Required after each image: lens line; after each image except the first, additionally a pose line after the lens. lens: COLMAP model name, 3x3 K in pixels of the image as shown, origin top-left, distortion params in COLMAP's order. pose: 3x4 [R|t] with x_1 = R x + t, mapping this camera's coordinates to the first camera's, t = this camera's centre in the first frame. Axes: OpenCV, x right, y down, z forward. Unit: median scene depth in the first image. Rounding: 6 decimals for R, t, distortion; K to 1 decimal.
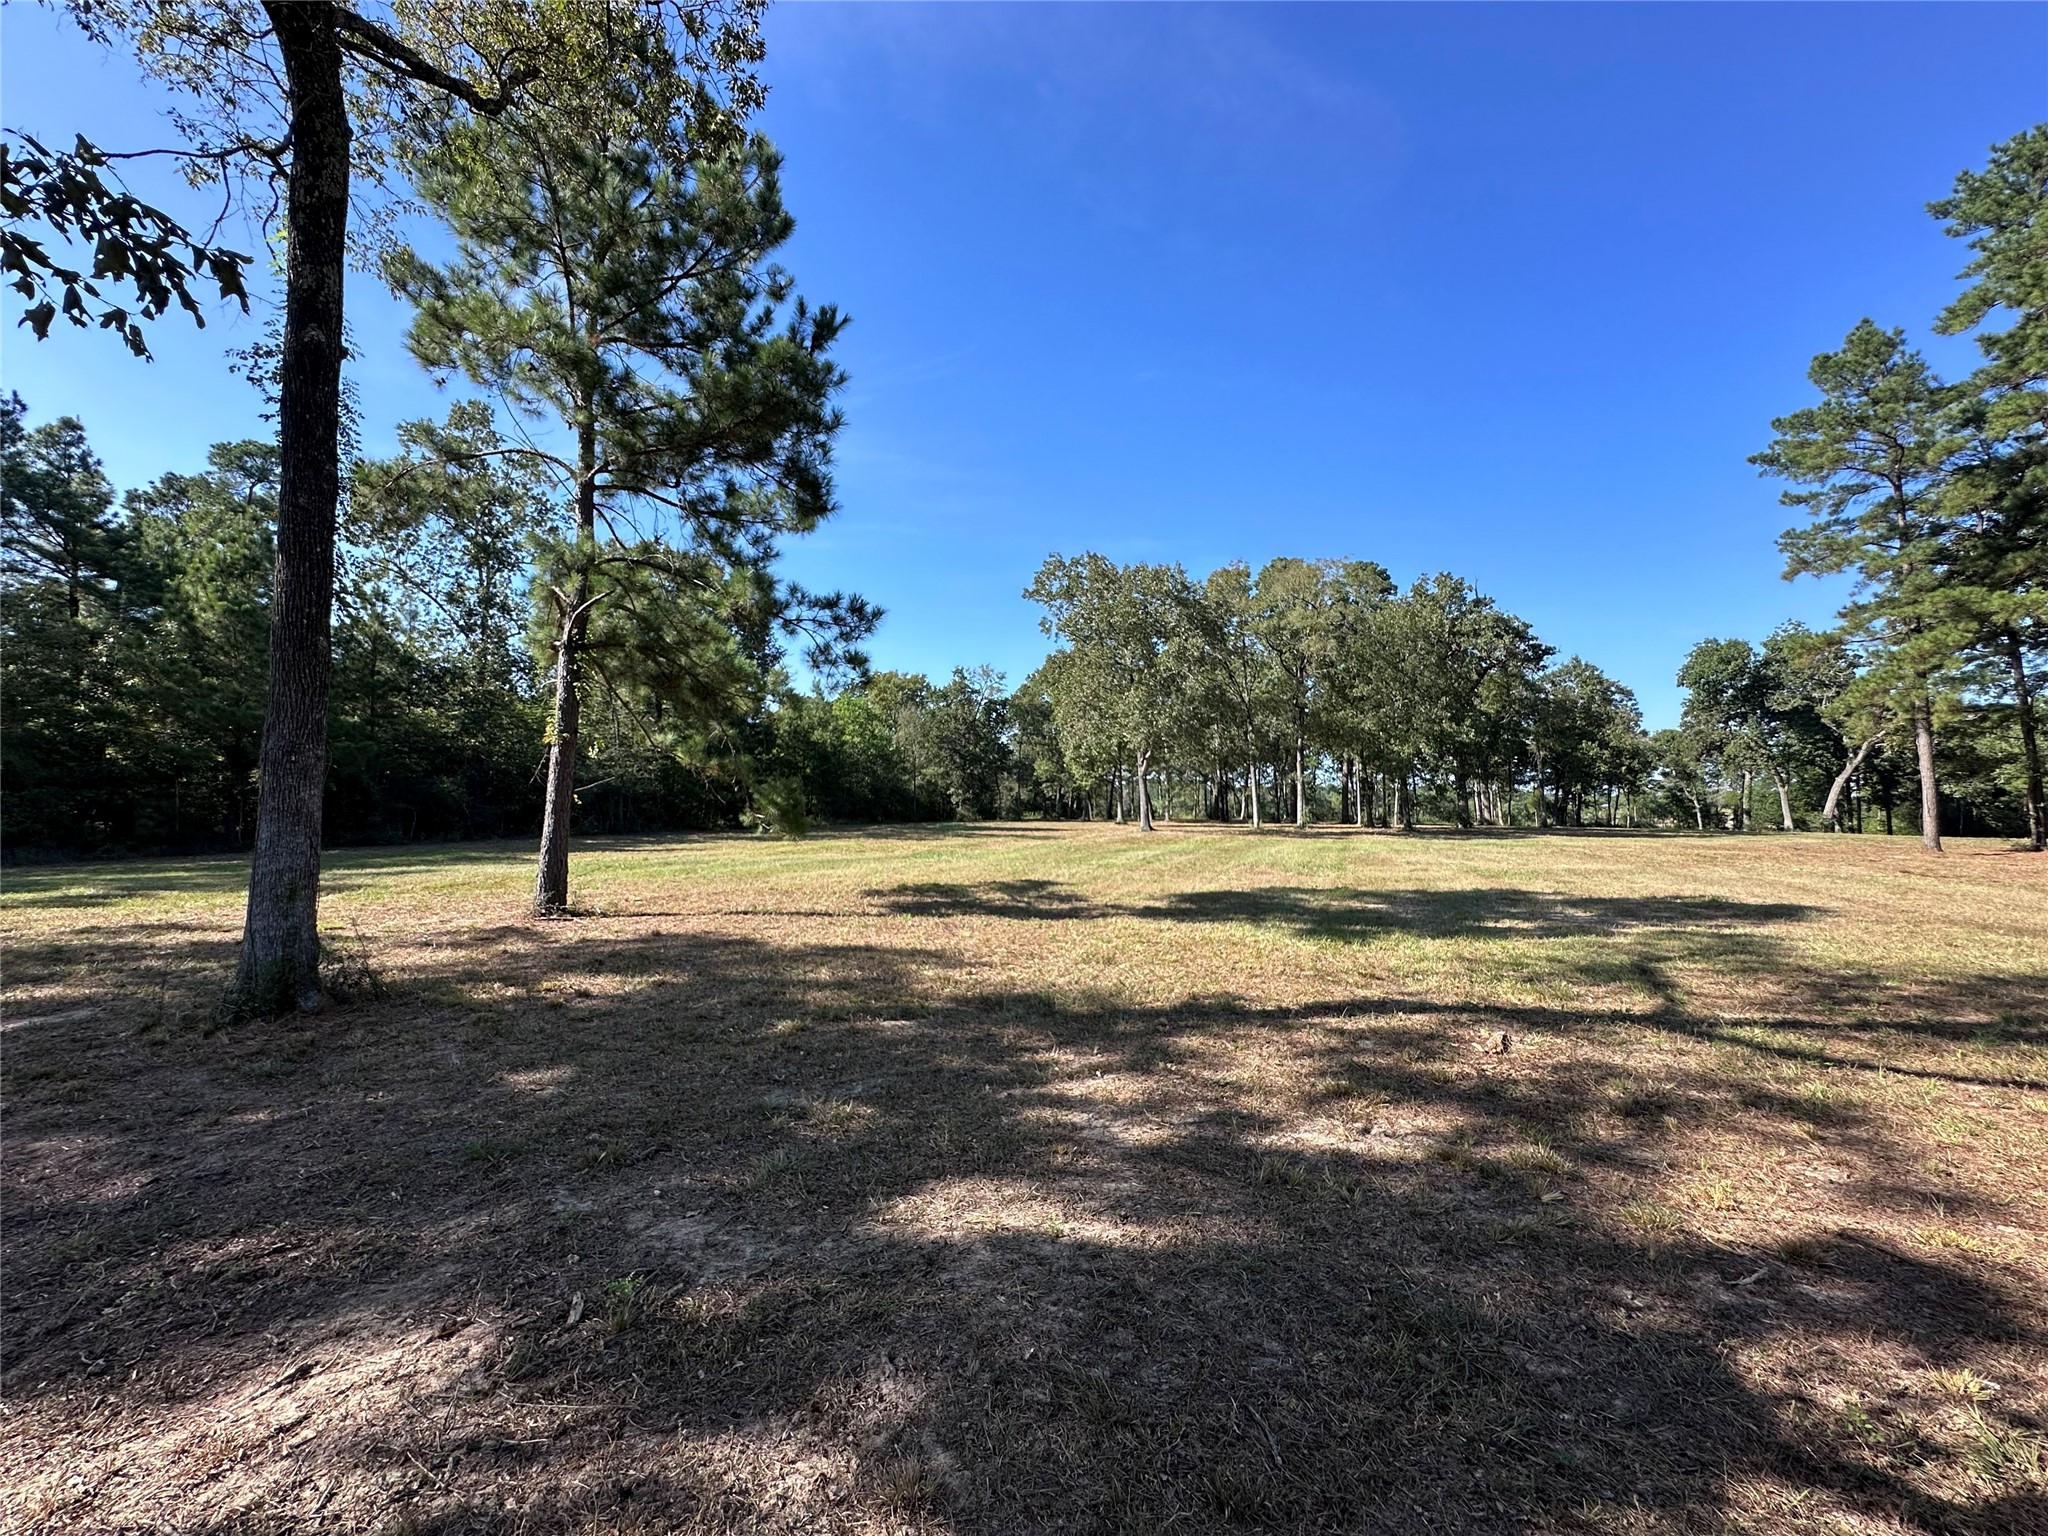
lens RADIAL K [[820.2, 0, 1021.8], [0, 820.2, 762.9], [0, 0, 1]] dist [-0.001650, 0.000825]
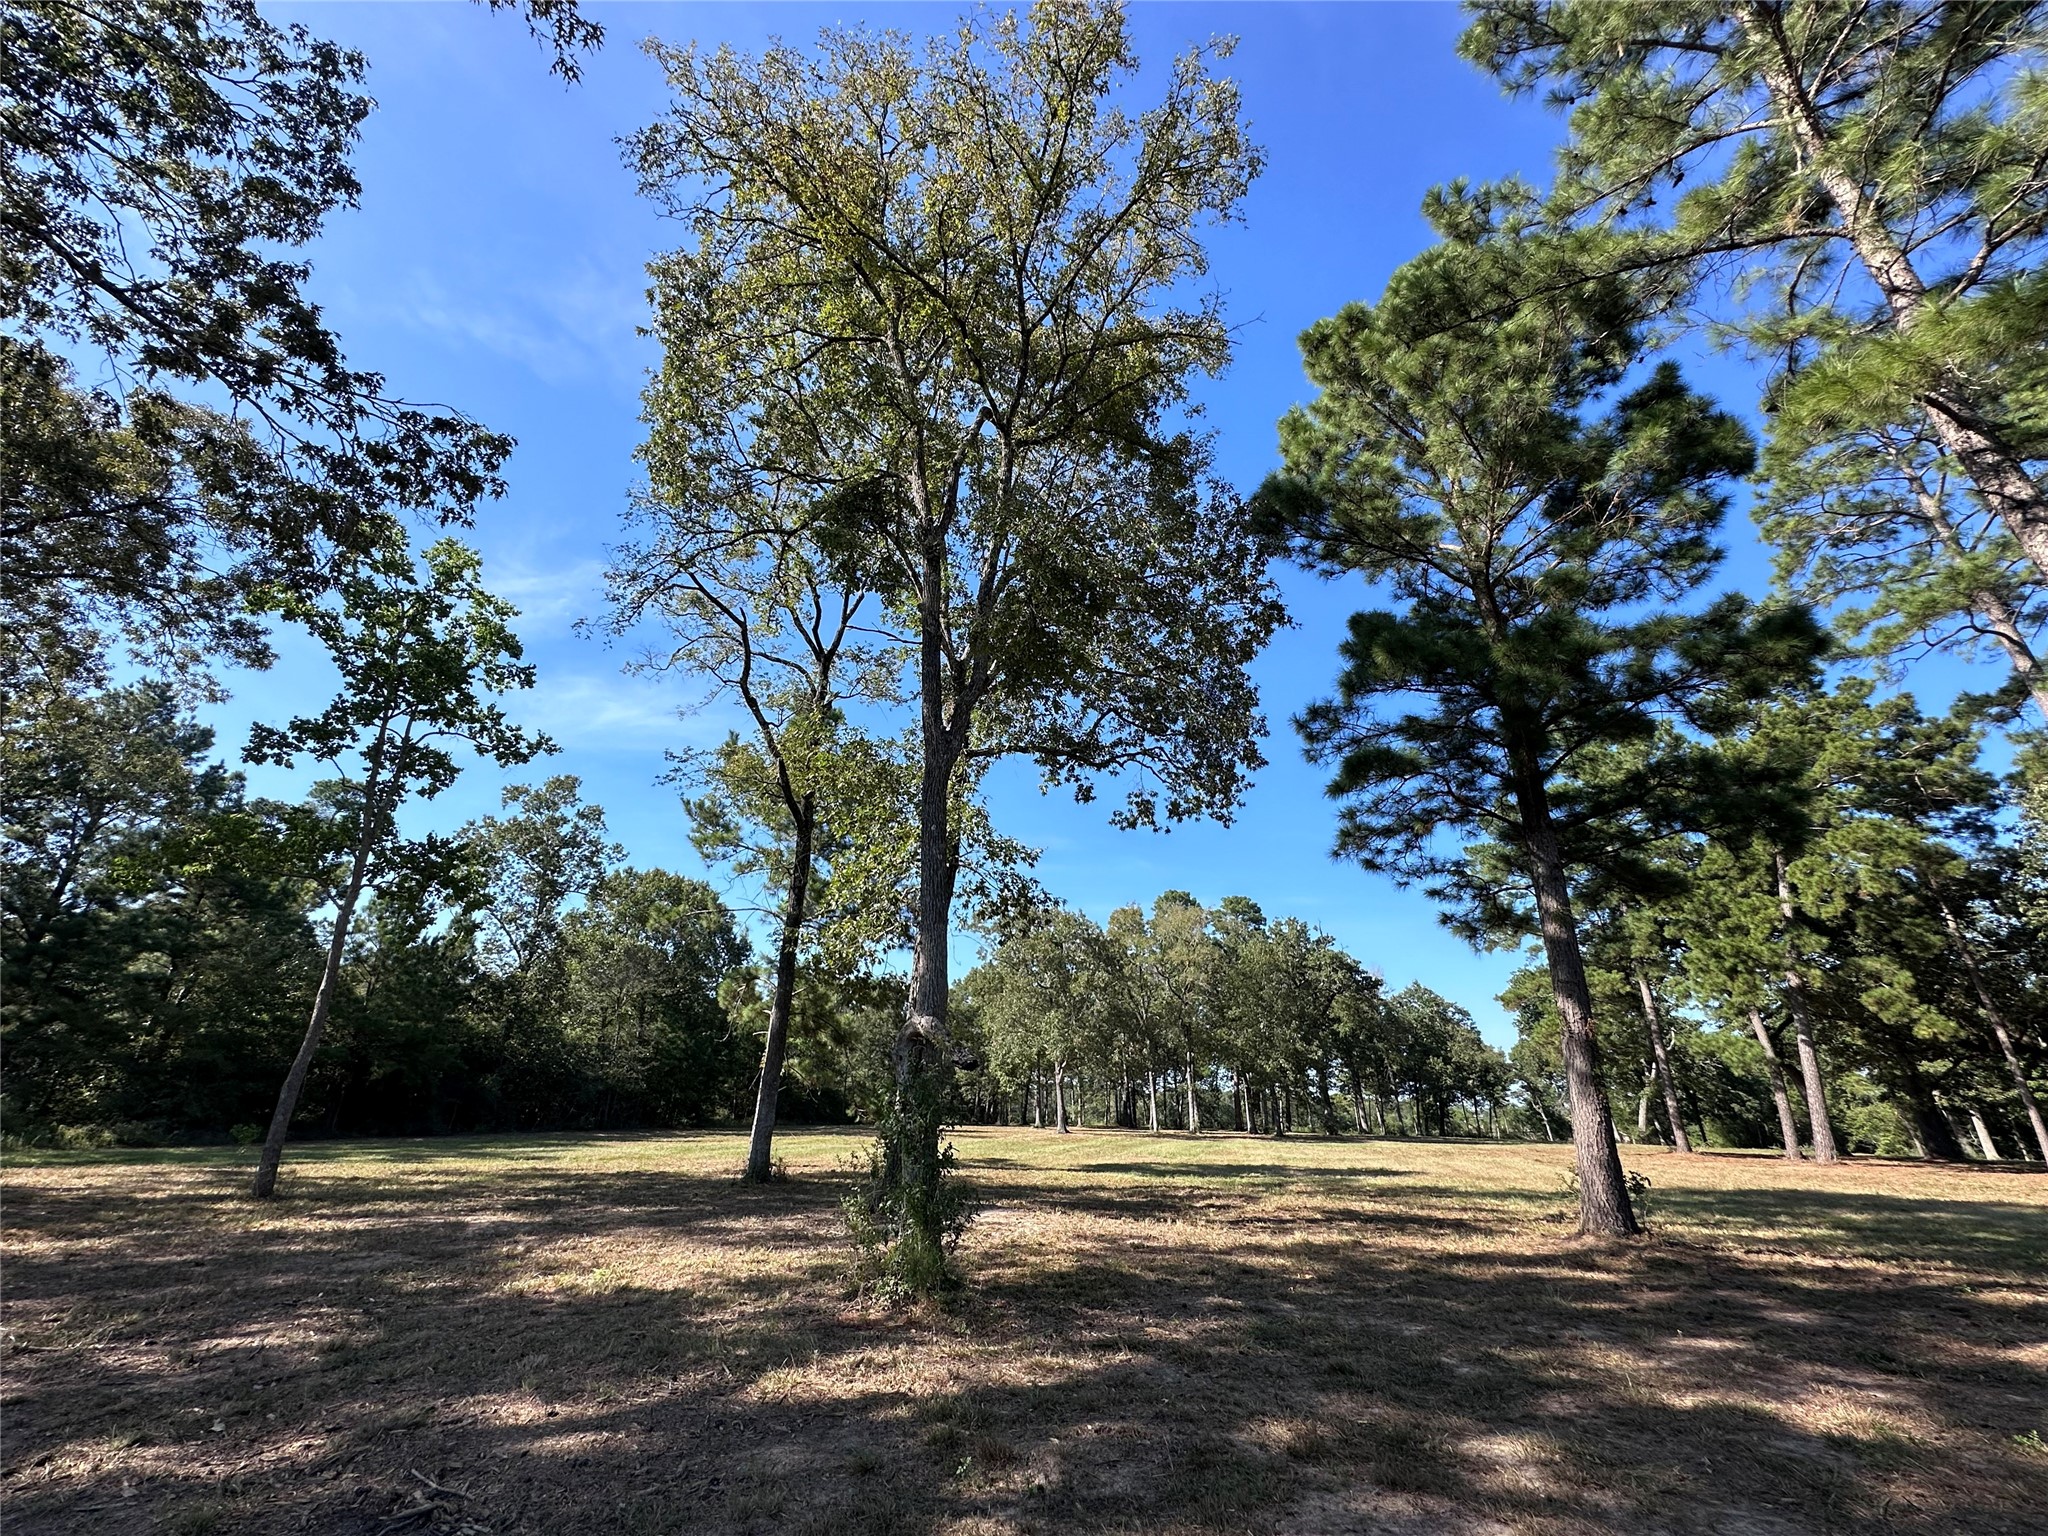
lens RADIAL K [[836.3, 0, 1015.3], [0, 836.3, 765.4], [0, 0, 1]] dist [-0.002074, 0.000472]
pose [[0.994831, 0.049821, 0.088482, -0.178107], [-0.017473, 0.942358, -0.334150, -0.046357], [-0.100029, 0.330876, 0.938358, -1.074876]]
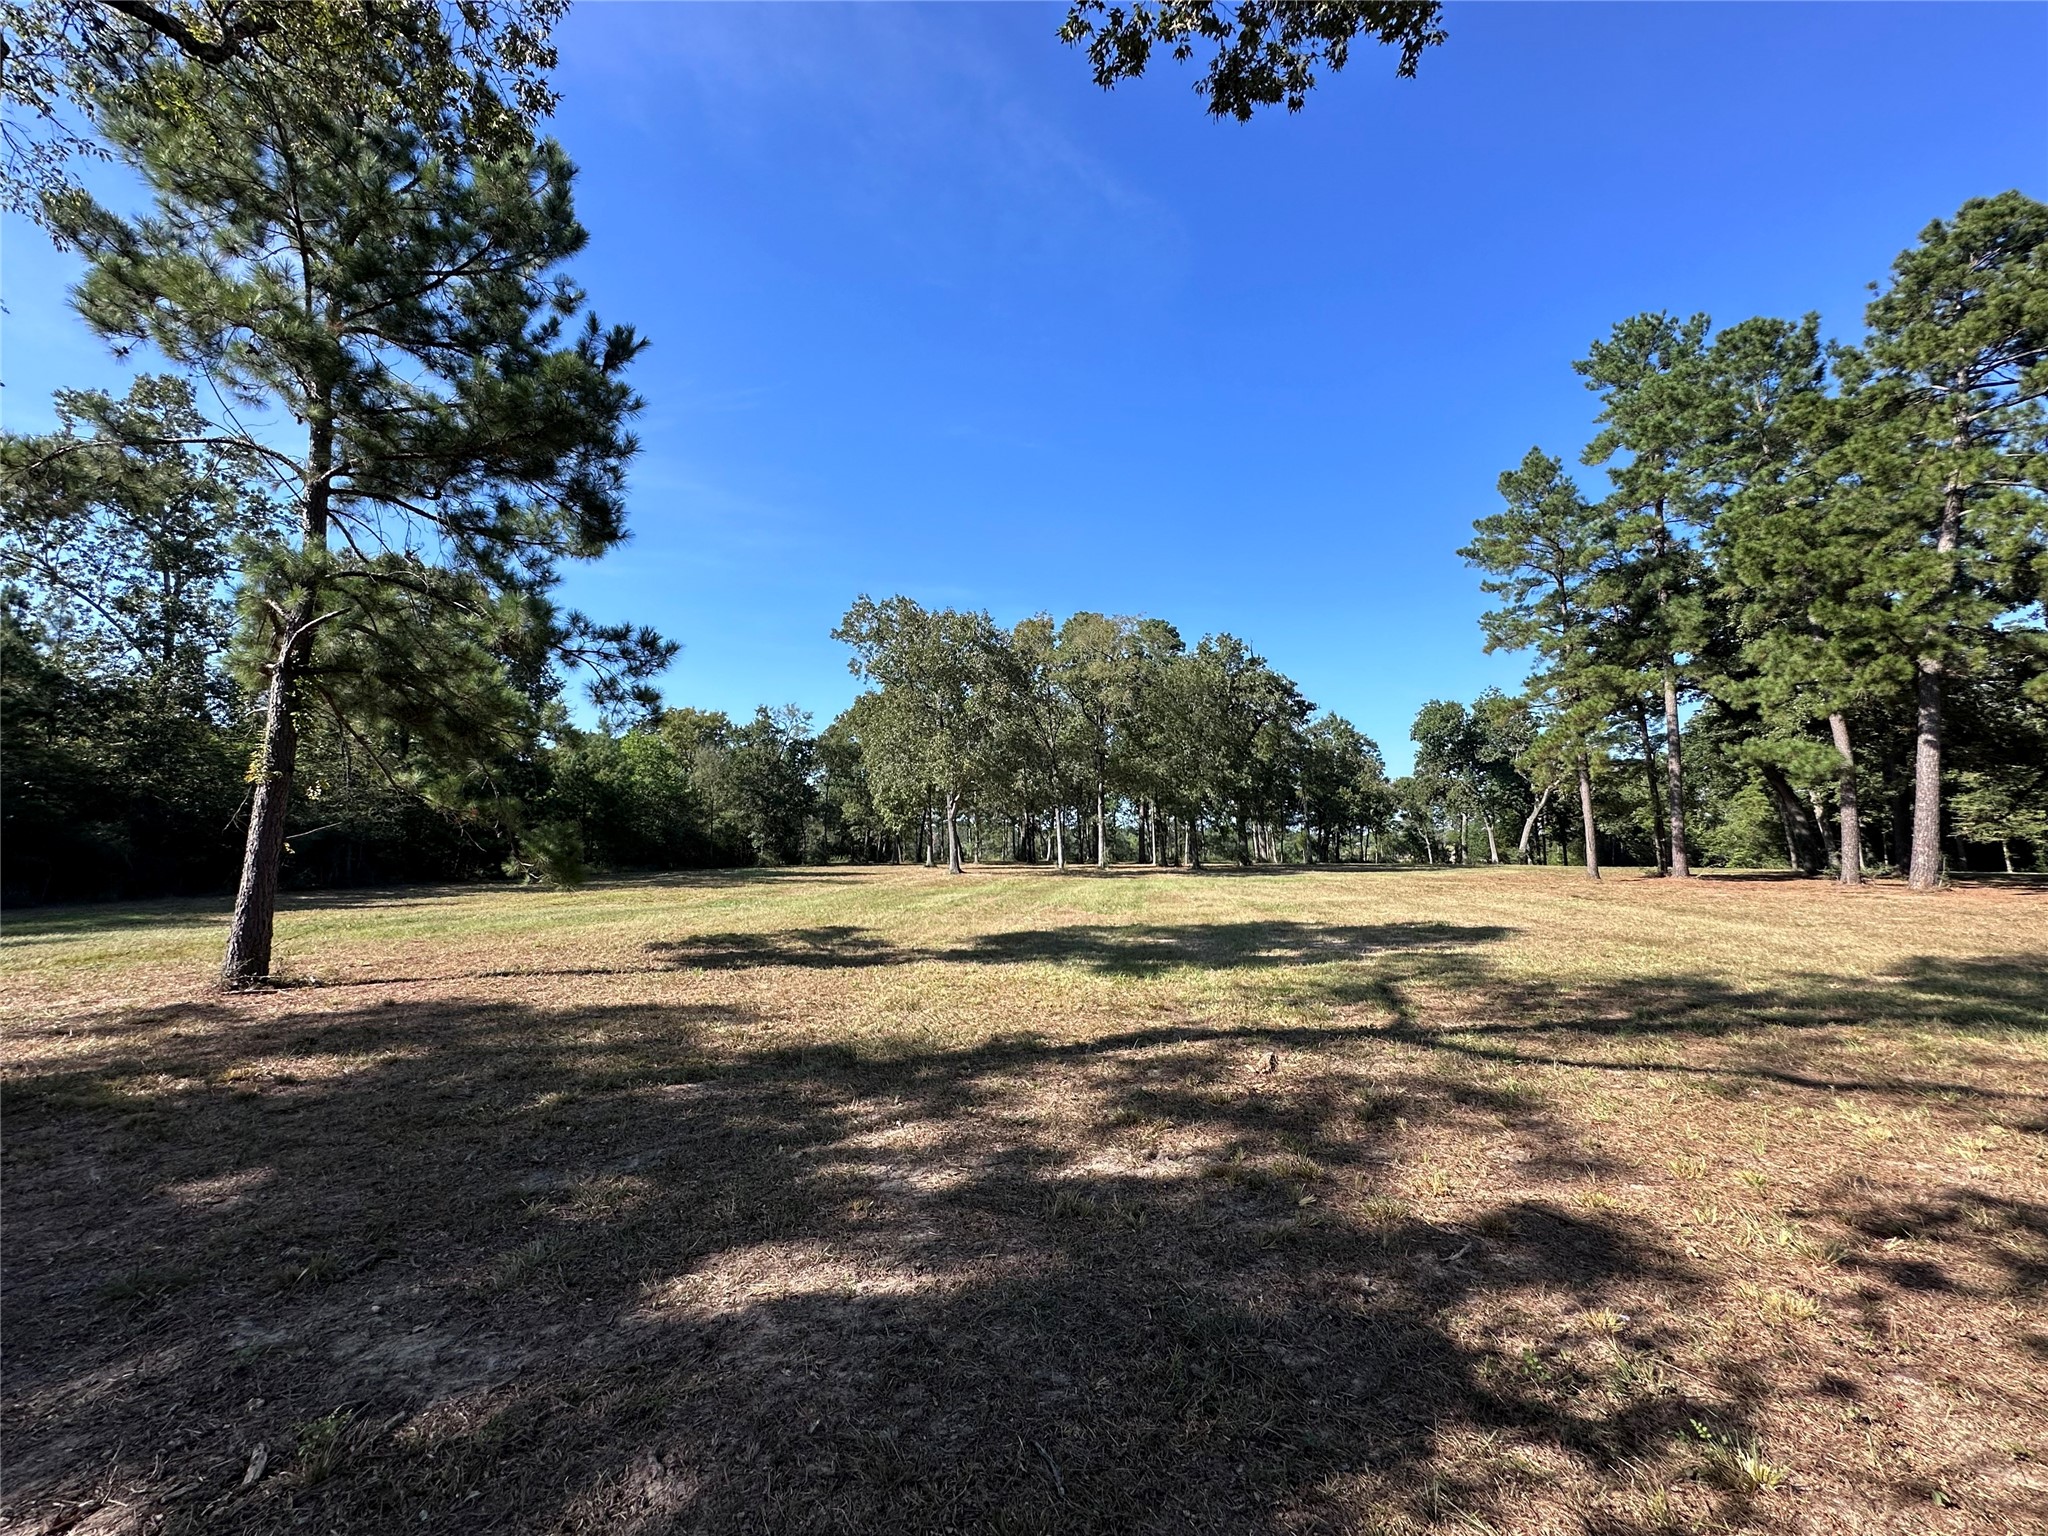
lens RADIAL K [[820.2, 0, 1021.8], [0, 820.2, 762.9], [0, 0, 1]] dist [-0.001650, 0.000825]
pose [[0.973684, 0.012915, 0.227538, 0.003889], [-0.001098, 0.998647, -0.051982, -0.000971], [-0.227902, 0.050364, 0.972381, -0.006097]]
